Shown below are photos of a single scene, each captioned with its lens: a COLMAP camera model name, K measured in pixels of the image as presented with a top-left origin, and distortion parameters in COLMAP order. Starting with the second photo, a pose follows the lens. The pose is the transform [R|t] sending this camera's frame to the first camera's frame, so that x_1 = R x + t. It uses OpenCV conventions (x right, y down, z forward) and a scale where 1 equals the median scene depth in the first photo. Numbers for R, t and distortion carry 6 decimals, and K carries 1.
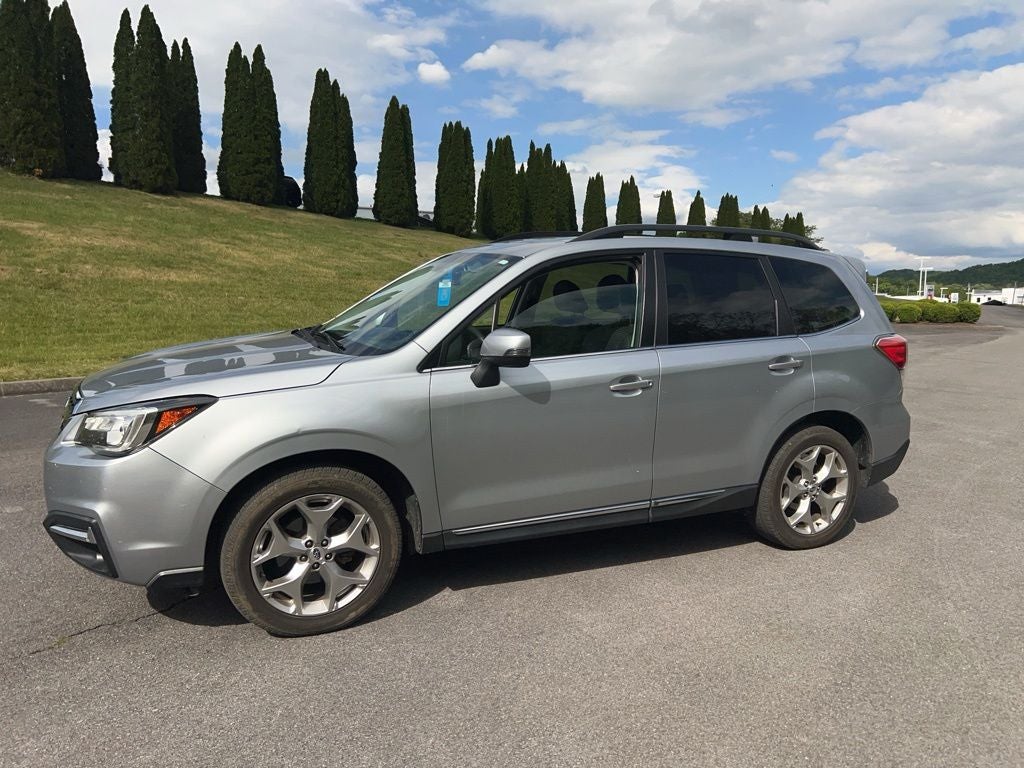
lens RADIAL K [[776.0, 0, 515.8], [0, 776.0, 415.0], [0, 0, 1]] dist [0.044542, -0.047023]
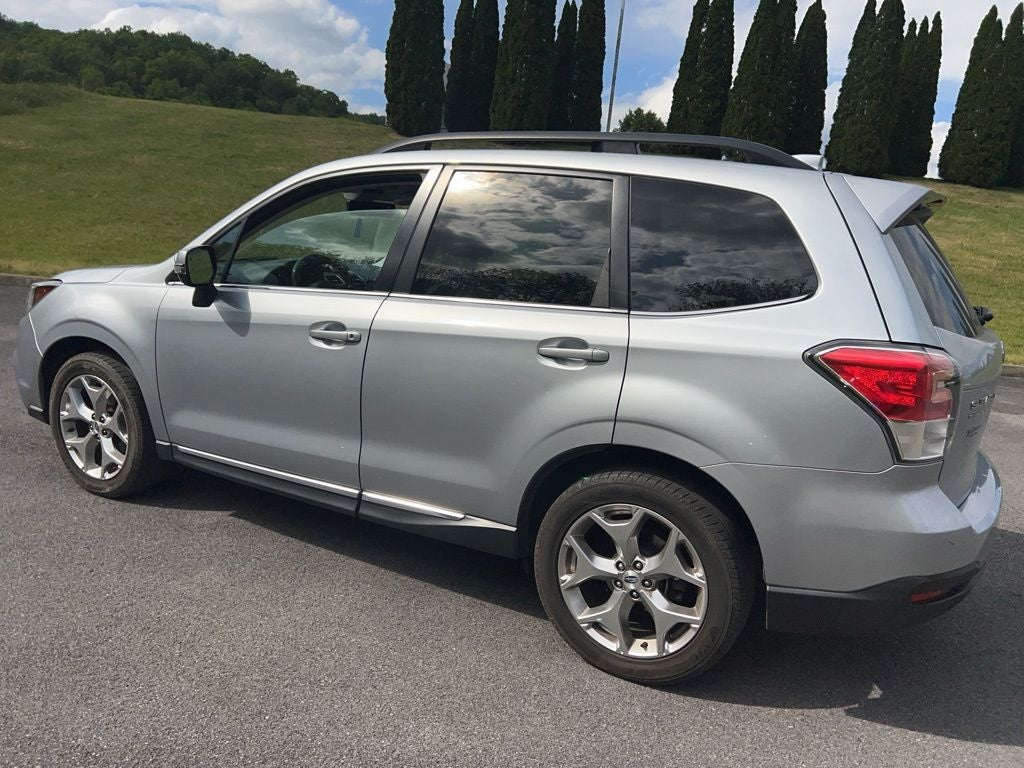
lens RADIAL K [[764.9, 0, 509.3], [0, 764.9, 398.1], [0, 0, 1]] dist [0.044524, -0.037431]
pose [[0.586252, 0.194225, -0.786502, 0.729270], [-0.200828, 0.975375, 0.091172, -0.068299], [0.784842, 0.104502, 0.610821, 0.551648]]
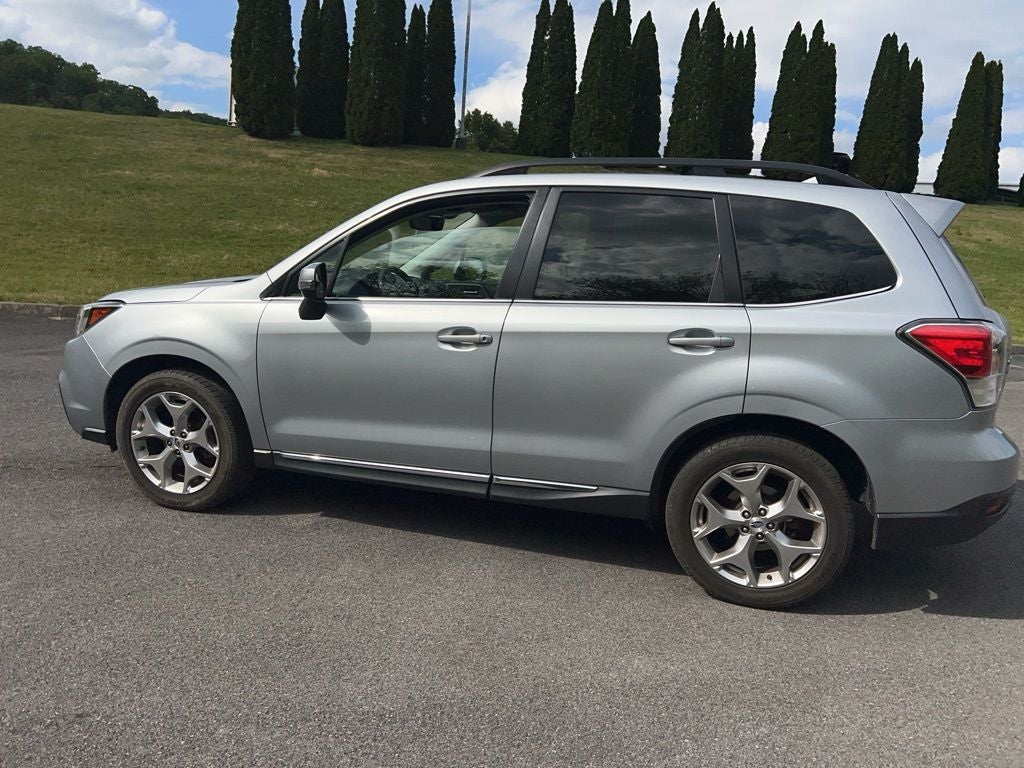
lens RADIAL K [[767.7, 0, 509.3], [0, 767.7, 381.6], [0, 0, 1]] dist [0.042168, -0.032991]
pose [[0.739739, 0.136239, -0.658958, 0.639439], [-0.148135, 0.988236, 0.038022, -0.025214], [0.656386, 0.069488, 0.751218, 0.310932]]
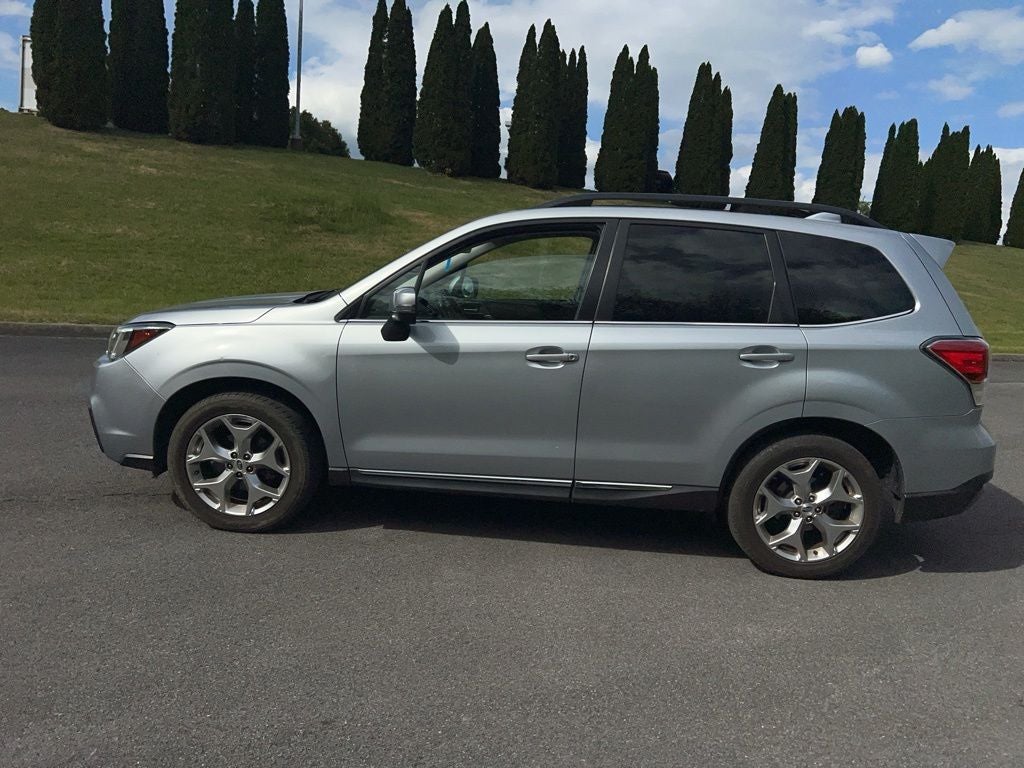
lens RADIAL K [[772.1, 0, 508.7], [0, 772.1, 404.3], [0, 0, 1]] dist [0.047280, -0.043048]
pose [[0.872651, 0.124138, -0.472303, 0.468497], [-0.127177, 0.991549, 0.025635, 0.002248], [0.471493, 0.037696, 0.881064, 0.101634]]
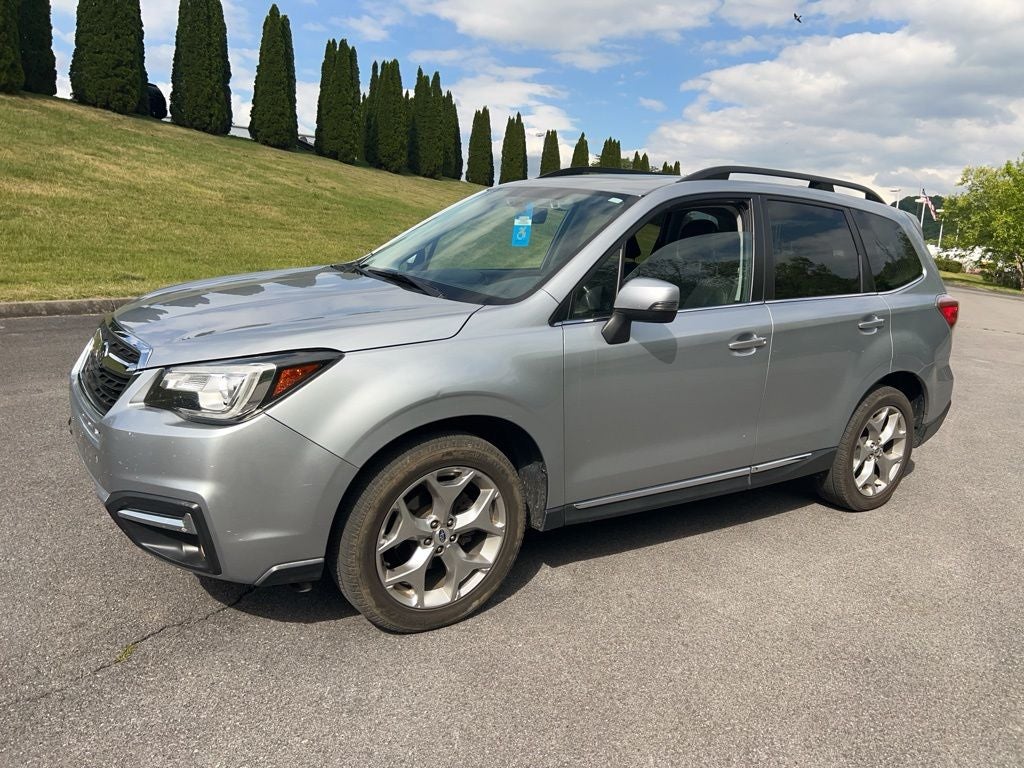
lens RADIAL K [[777.0, 0, 520.5], [0, 777.0, 392.5], [0, 0, 1]] dist [0.042238, -0.042126]
pose [[0.984286, 0.012031, 0.176170, -0.230817], [-0.020987, 0.998575, 0.049062, -0.016263], [-0.175329, -0.051988, 0.983136, 0.110033]]
